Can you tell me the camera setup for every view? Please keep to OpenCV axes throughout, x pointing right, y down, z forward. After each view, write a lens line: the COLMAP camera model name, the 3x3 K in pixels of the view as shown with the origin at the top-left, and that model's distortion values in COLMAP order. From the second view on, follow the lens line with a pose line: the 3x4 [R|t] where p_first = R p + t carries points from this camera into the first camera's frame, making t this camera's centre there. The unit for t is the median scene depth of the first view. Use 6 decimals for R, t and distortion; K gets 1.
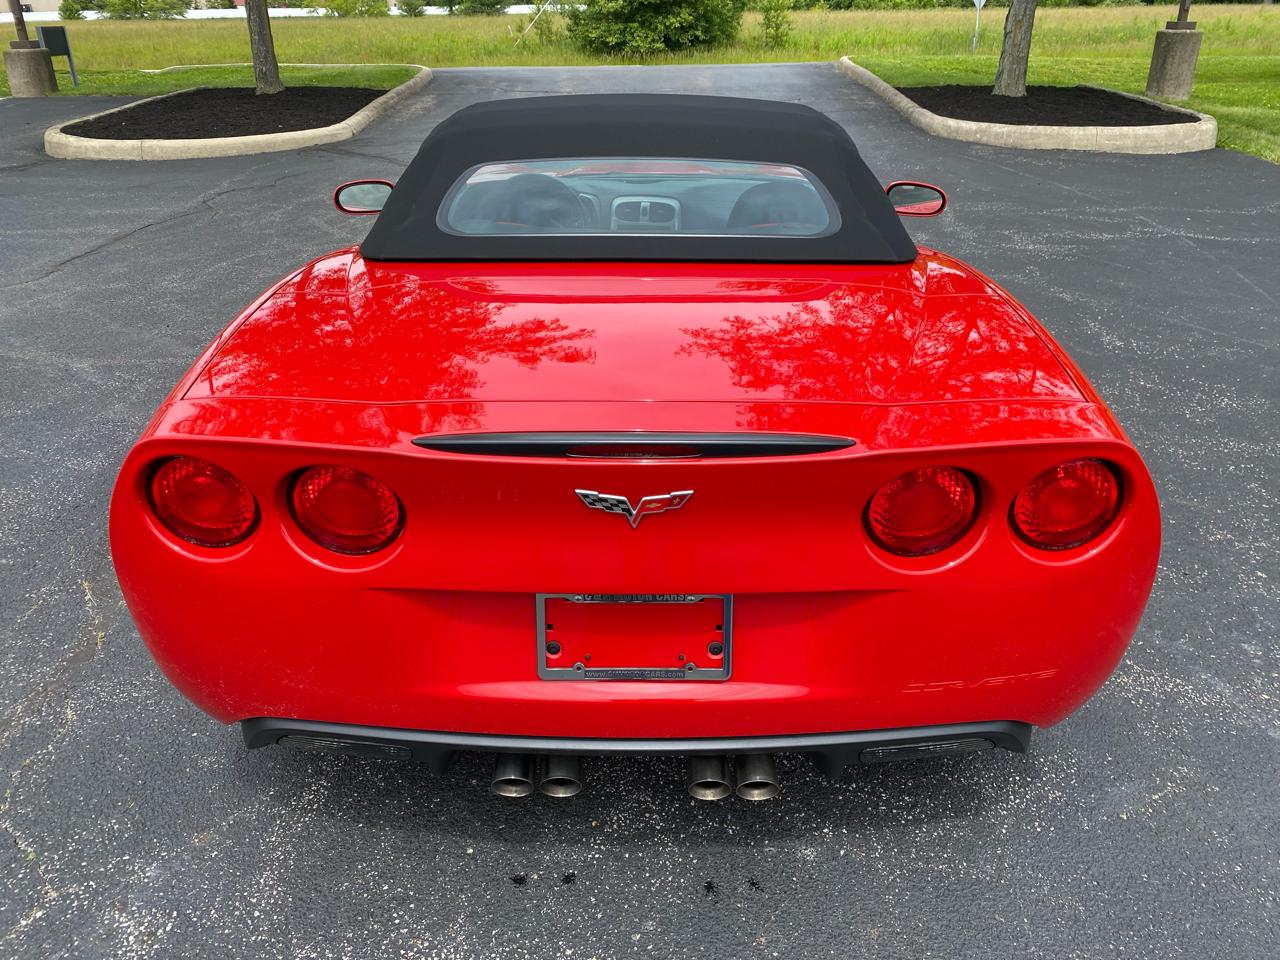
lens RADIAL K [[1015.6, 0, 640.0], [0, 1015.6, 480.0], [0, 0, 1]] dist [0.013207, -0.010610]
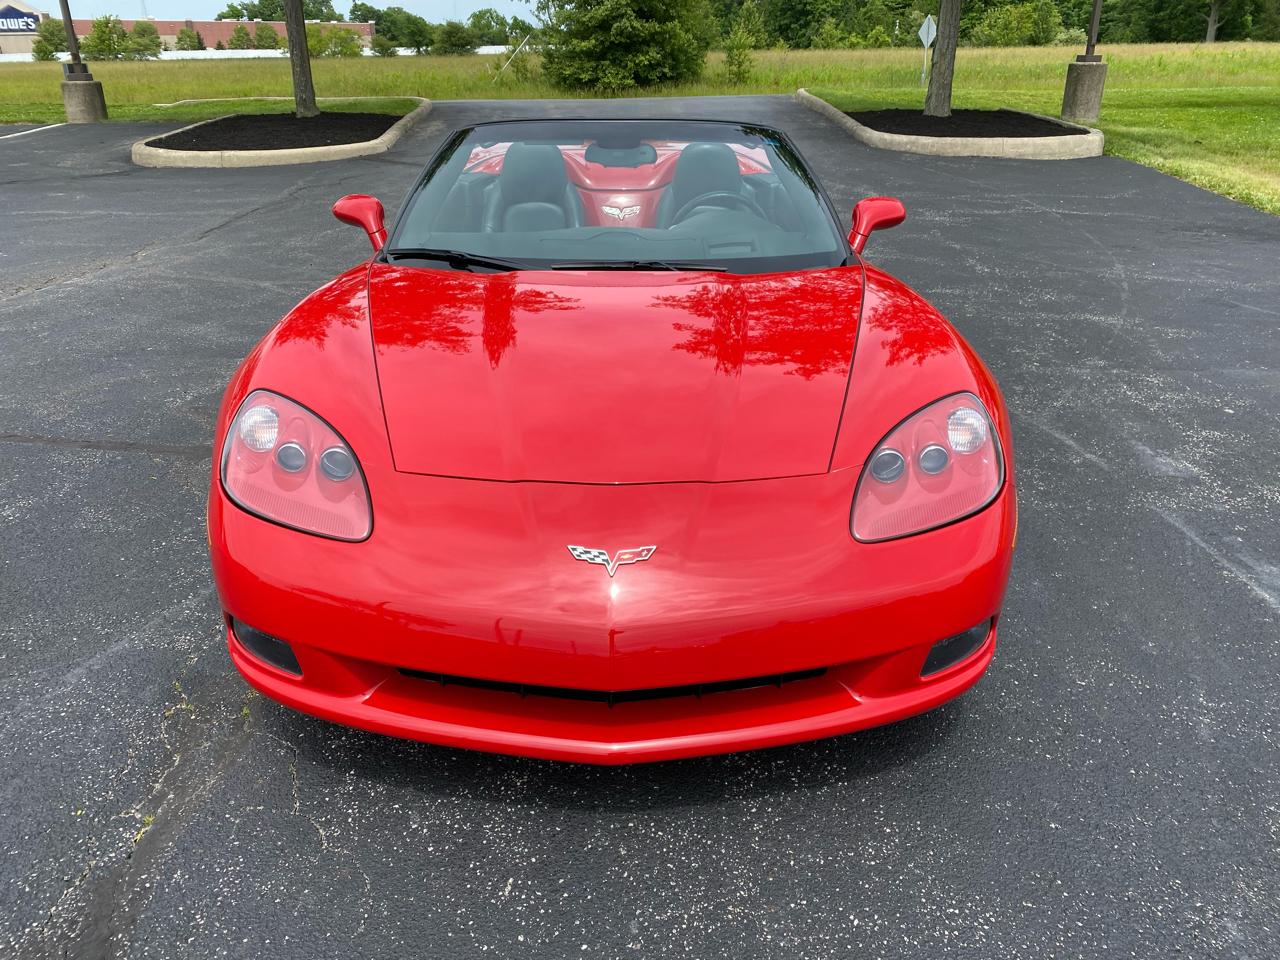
lens RADIAL K [[1017.3, 0, 641.5], [0, 1017.3, 483.2], [0, 0, 1]] dist [0.006130, 0.001215]
pose [[0.999410, -0.015713, 0.030537, -0.016299], [0.016650, 0.999390, -0.030686, 0.053973], [-0.030036, 0.031177, 0.999062, -0.108014]]
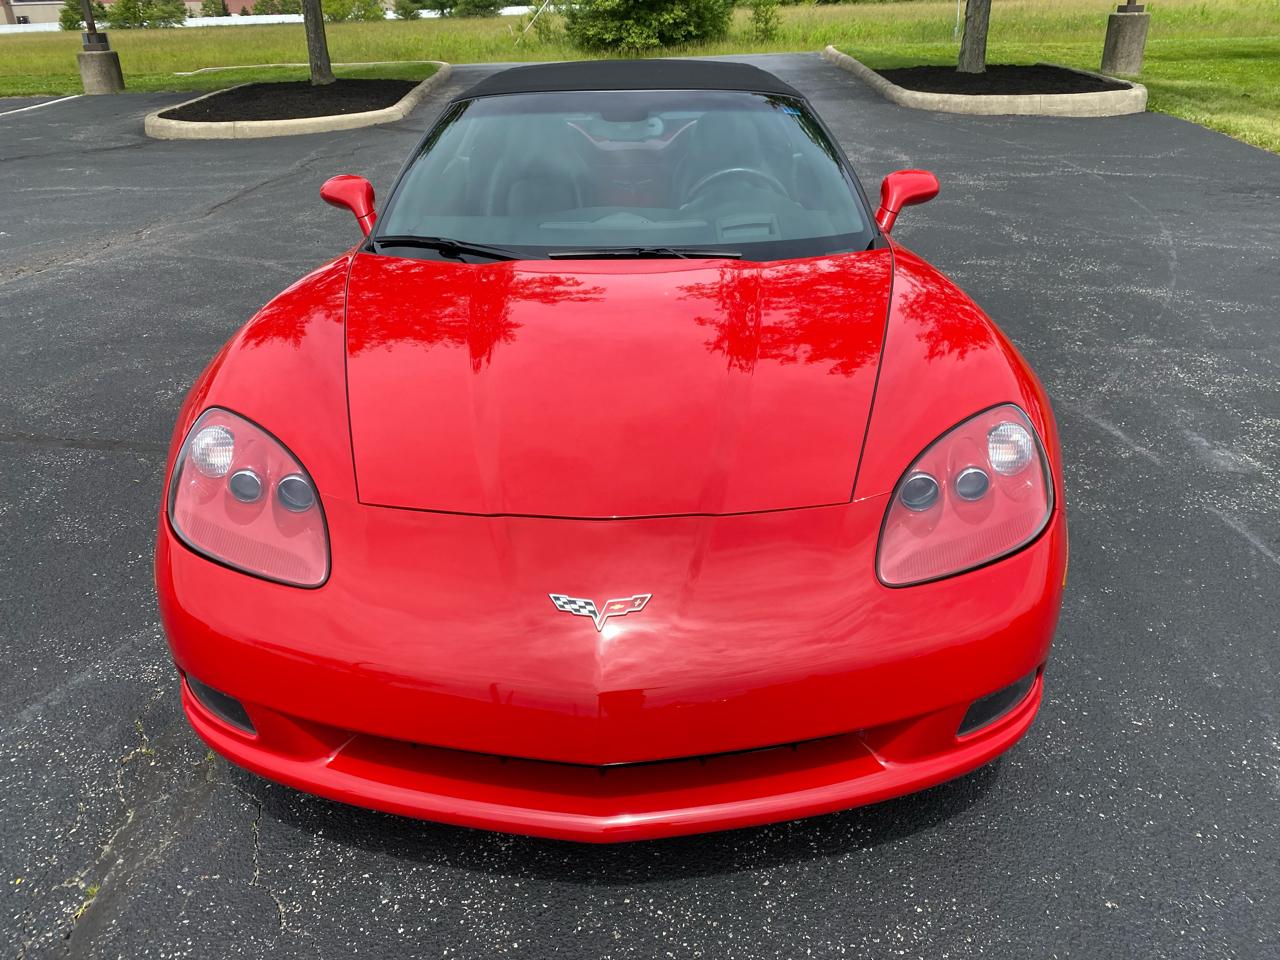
lens RADIAL K [[1015.6, 0, 640.0], [0, 1015.6, 480.0], [0, 0, 1]] dist [0.013207, -0.010610]
pose [[0.999762, -0.021796, 0.000573, -0.012629], [0.021796, 0.999762, 0.000639, 0.047148], [-0.000586, -0.000626, 1.000000, -0.094576]]
